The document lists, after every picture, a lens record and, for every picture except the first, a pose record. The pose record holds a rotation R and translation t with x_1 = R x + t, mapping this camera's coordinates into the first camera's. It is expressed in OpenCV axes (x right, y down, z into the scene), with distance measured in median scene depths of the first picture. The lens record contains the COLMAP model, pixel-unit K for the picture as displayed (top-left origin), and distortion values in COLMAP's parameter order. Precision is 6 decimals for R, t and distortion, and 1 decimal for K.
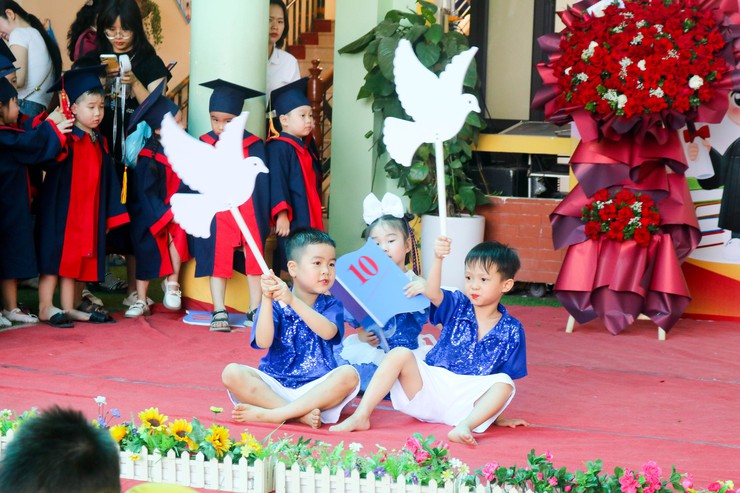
lens RADIAL K [[1814.2, 0, 319.5], [0, 1814.2, 261.2], [0, 0, 1]] dist [0.036652, 0.000000]
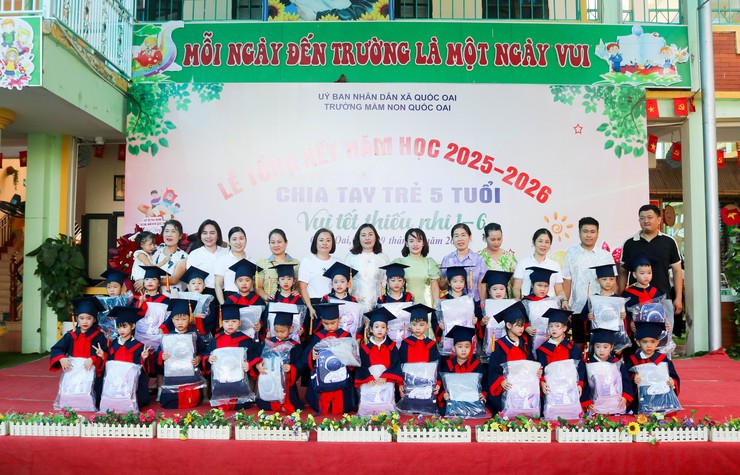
lens RADIAL K [[819.8, 0, 336.0], [0, 819.8, 215.1], [0, 0, 1]] dist [-0.079385, 0.000000]
pose [[0.926508, -0.003468, 0.376260, -0.014183], [0.056620, 0.989857, -0.130298, -0.004744], [-0.371992, 0.142026, 0.917306, -0.173382]]
